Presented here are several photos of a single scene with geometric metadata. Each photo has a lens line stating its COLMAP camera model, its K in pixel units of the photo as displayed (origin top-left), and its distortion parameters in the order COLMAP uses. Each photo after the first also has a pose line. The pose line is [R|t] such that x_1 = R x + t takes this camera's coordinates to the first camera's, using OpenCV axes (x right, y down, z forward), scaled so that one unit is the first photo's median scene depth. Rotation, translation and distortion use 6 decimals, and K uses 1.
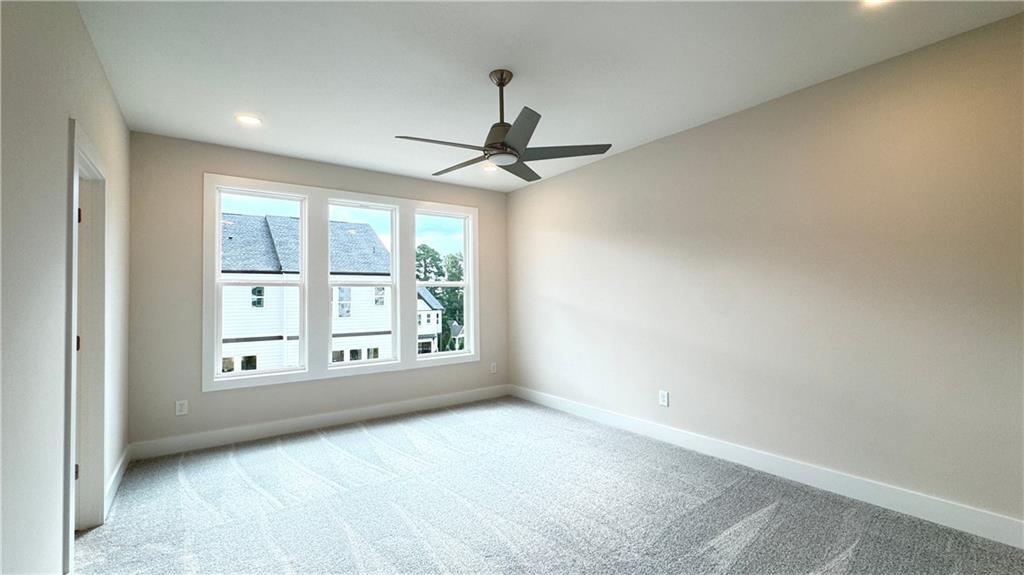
lens RADIAL K [[442.9, 0, 511.0], [0, 442.9, 287.3], [0, 0, 1]] dist [-0.002962, 0.000010]
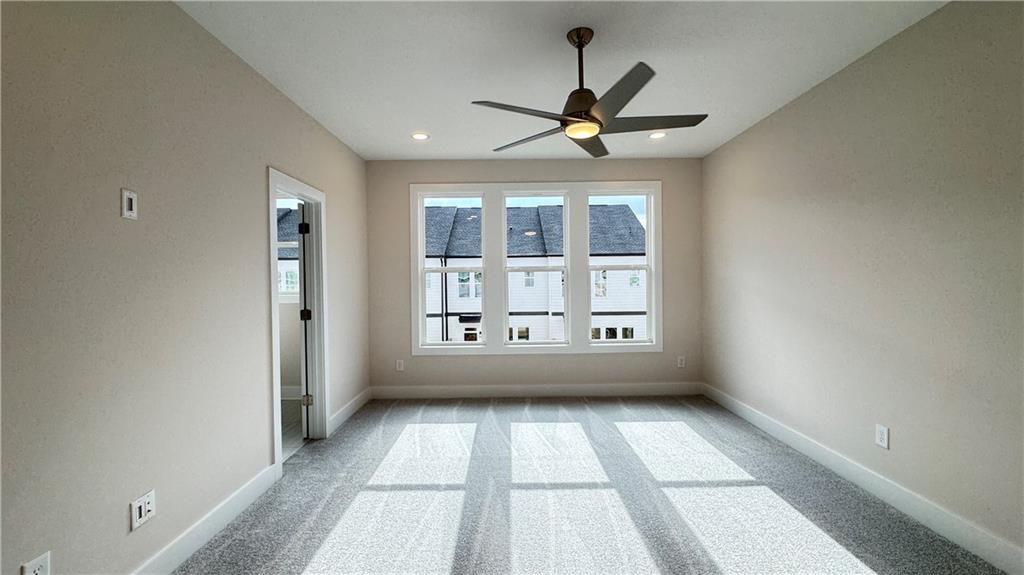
lens RADIAL K [[442.9, 0, 516.2], [0, 442.9, 284.6], [0, 0, 1]] dist [-0.002962, 0.000010]
pose [[0.804019, 0.009839, -0.594522, 0.092271], [0.015169, 0.999198, 0.037049, -0.003535], [0.594410, -0.038806, 0.803225, 0.044404]]
